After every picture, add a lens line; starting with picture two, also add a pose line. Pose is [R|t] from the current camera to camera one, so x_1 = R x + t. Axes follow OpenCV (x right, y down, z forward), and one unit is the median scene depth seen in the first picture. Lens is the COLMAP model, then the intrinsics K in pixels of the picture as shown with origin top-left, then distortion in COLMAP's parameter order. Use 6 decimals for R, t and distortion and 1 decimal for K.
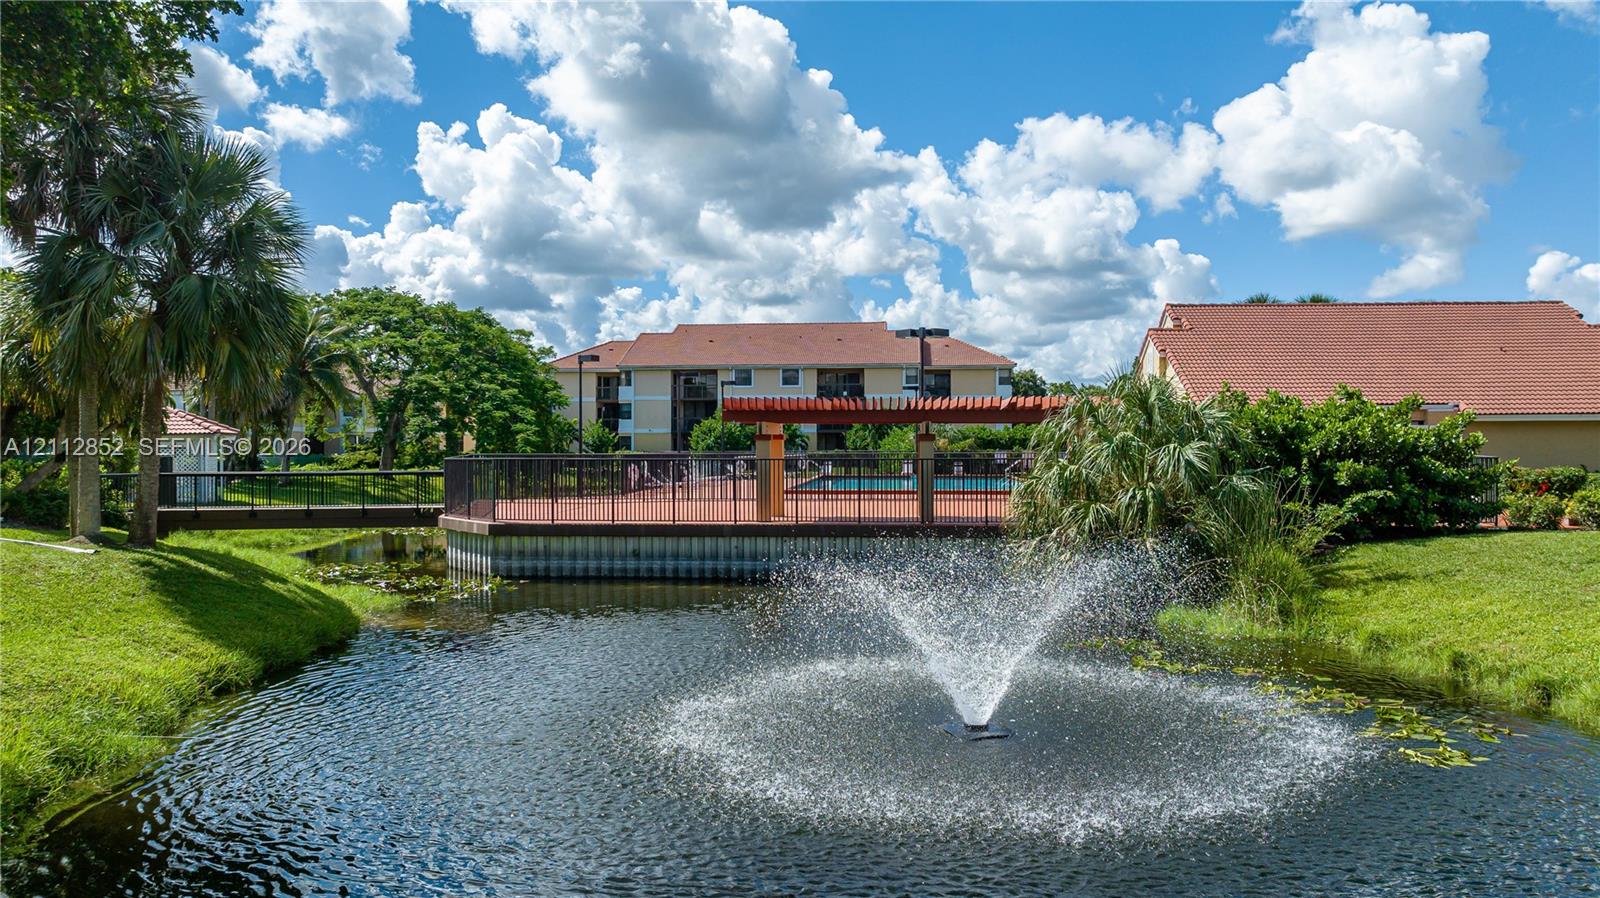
lens RADIAL K [[1125.1, 0, 806.7], [0, 1125.1, 446.5], [0, 0, 1]] dist [-0.080276, 0.092493]
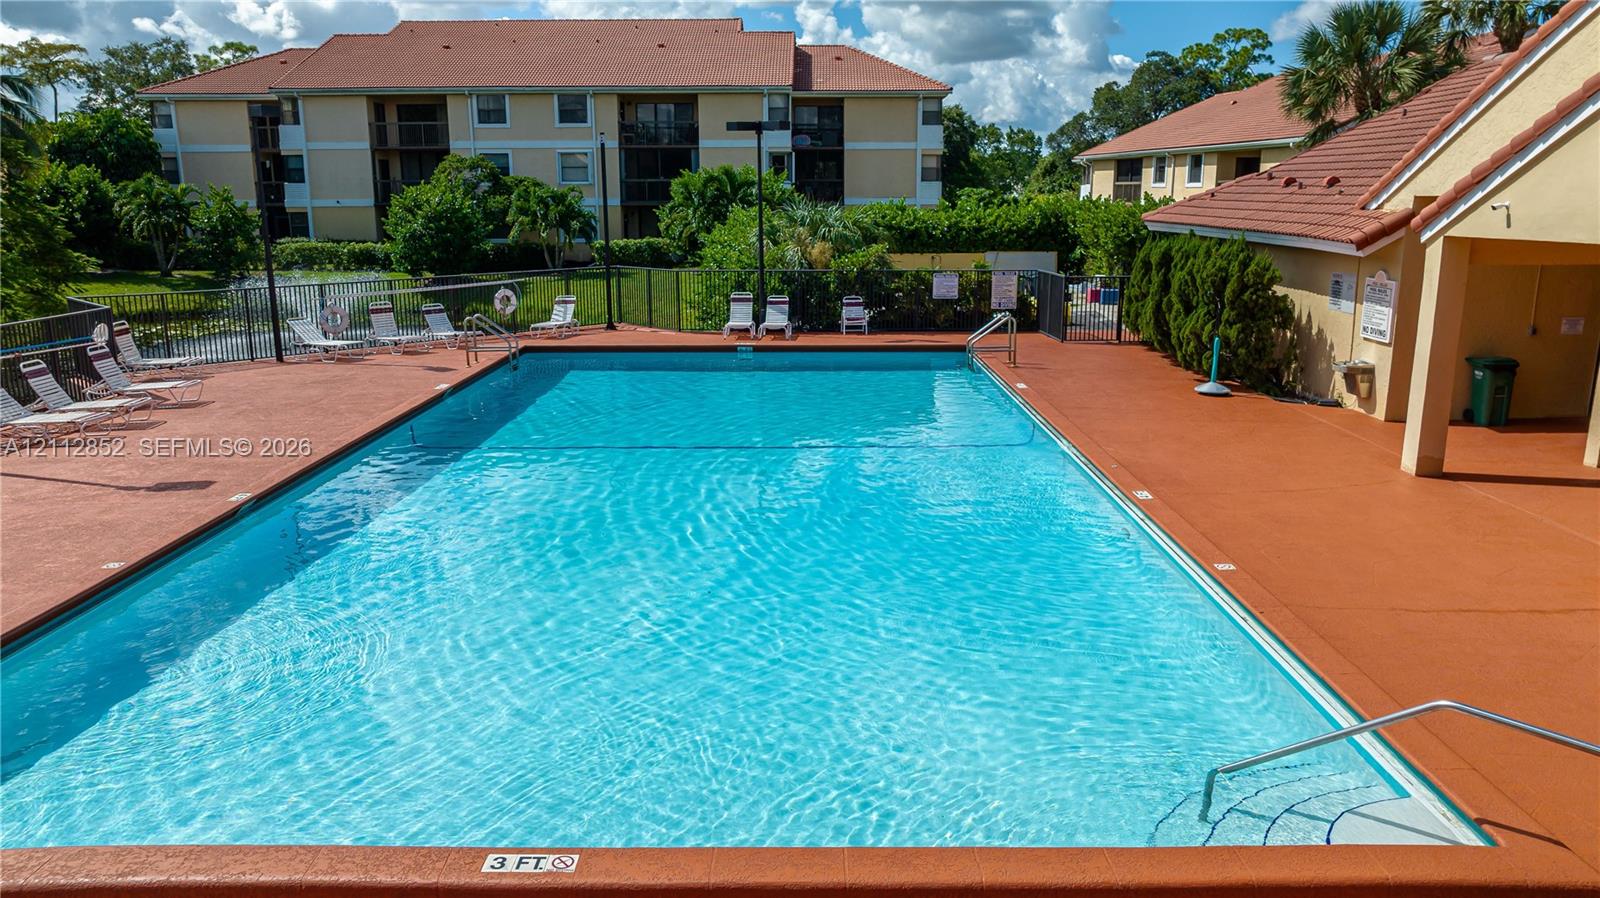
lens RADIAL K [[1103.9, 0, 800.0], [0, 1103.9, 449.0], [0, 0, 1]] dist [-0.008416, 0.002660]
pose [[0.996219, -0.022328, 0.083962, 0.051500], [0.002828, 0.974232, 0.225531, -0.017830], [-0.086834, -0.224440, 0.970611, 0.384506]]
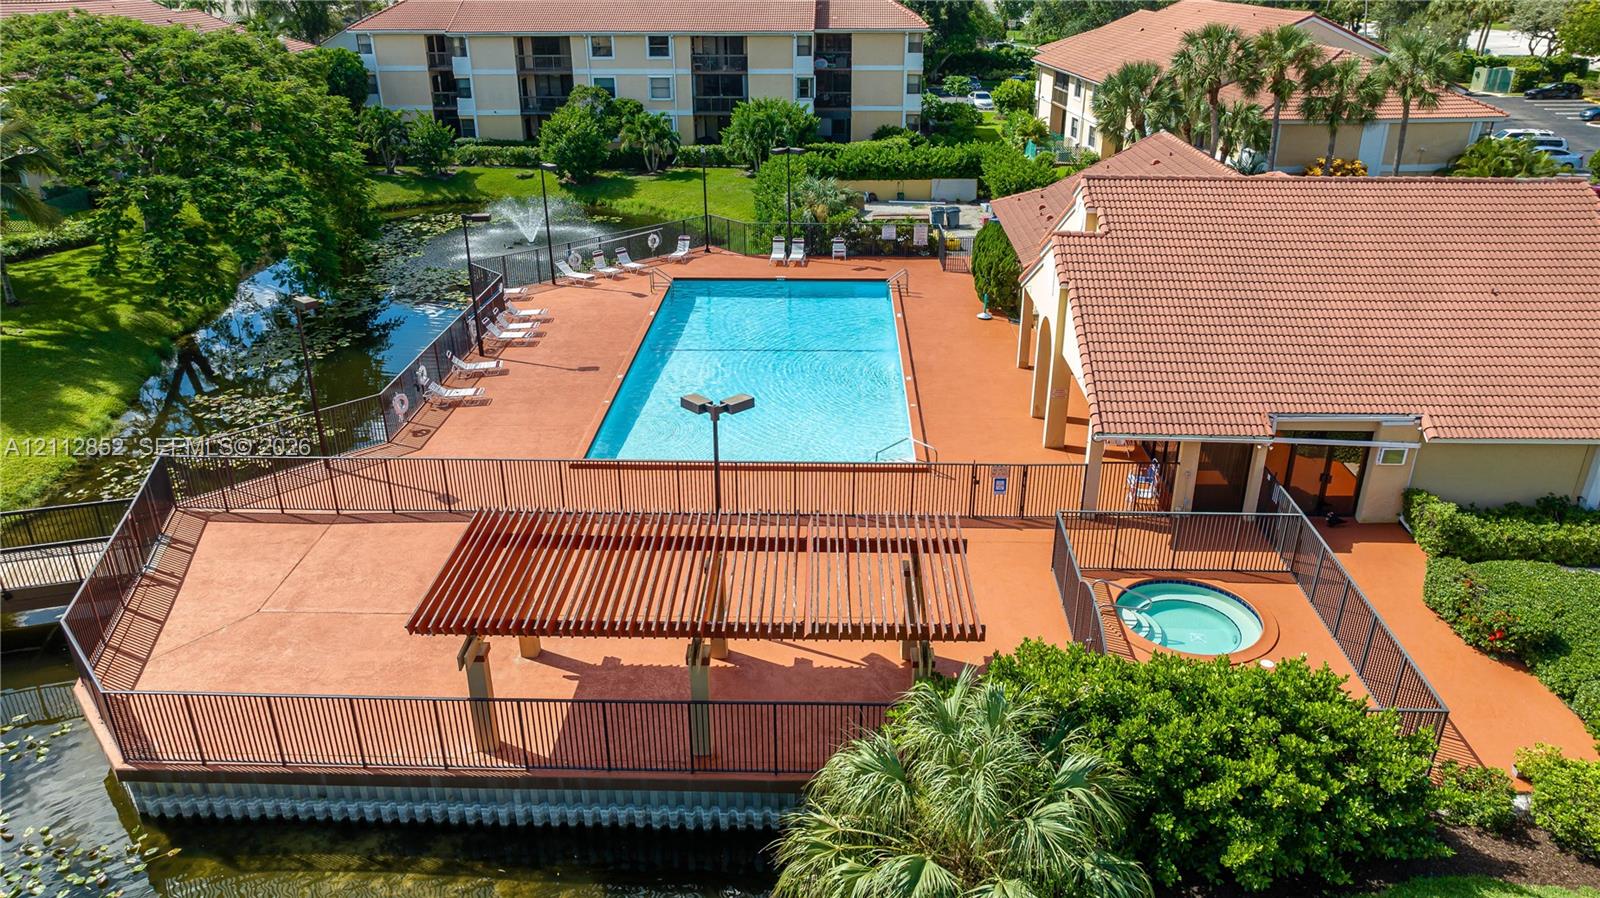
lens RADIAL K [[1125.1, 0, 806.7], [0, 1125.1, 446.5], [0, 0, 1]] dist [-0.080276, 0.092493]
pose [[0.998136, -0.028126, 0.054161, 0.041931], [0.003058, 0.909407, 0.415896, -0.132970], [-0.060952, -0.414955, 0.907798, 0.121095]]
